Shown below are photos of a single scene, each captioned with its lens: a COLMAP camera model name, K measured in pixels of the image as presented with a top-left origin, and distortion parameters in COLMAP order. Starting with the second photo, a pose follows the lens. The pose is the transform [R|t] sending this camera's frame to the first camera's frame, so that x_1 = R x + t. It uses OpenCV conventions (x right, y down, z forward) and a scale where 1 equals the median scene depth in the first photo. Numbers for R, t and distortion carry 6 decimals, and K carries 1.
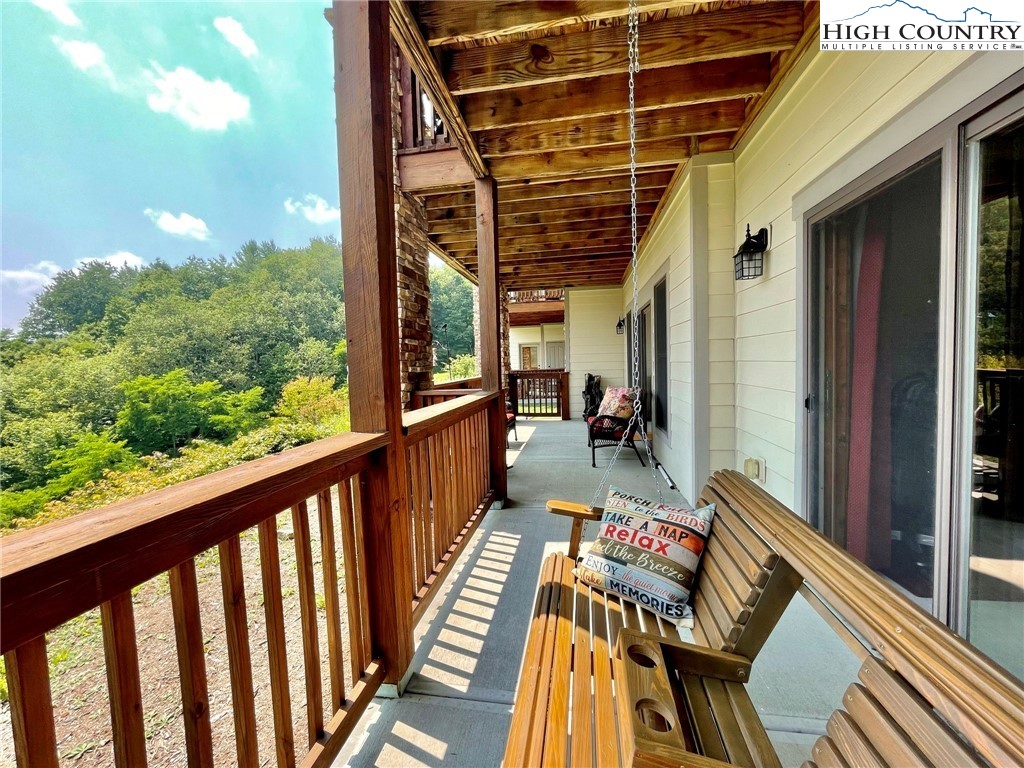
lens RADIAL K [[414.2, 0, 512.0], [0, 414.2, 384.0], [0, 0, 1]] dist [-0.001849, -0.000277]
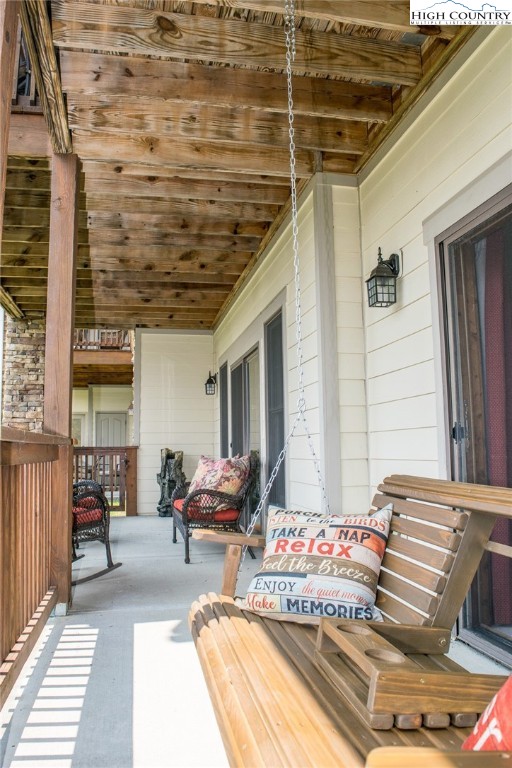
lens RADIAL K [[609.4, 0, 253.7], [0, 609.4, 395.2], [0, 0, 1]] dist [-0.083518, 0.009743]
pose [[0.932116, 0.050080, 0.358681, -0.151235], [0.008201, 0.987220, -0.159152, 0.146255], [-0.362067, 0.151290, 0.919793, -0.075884]]
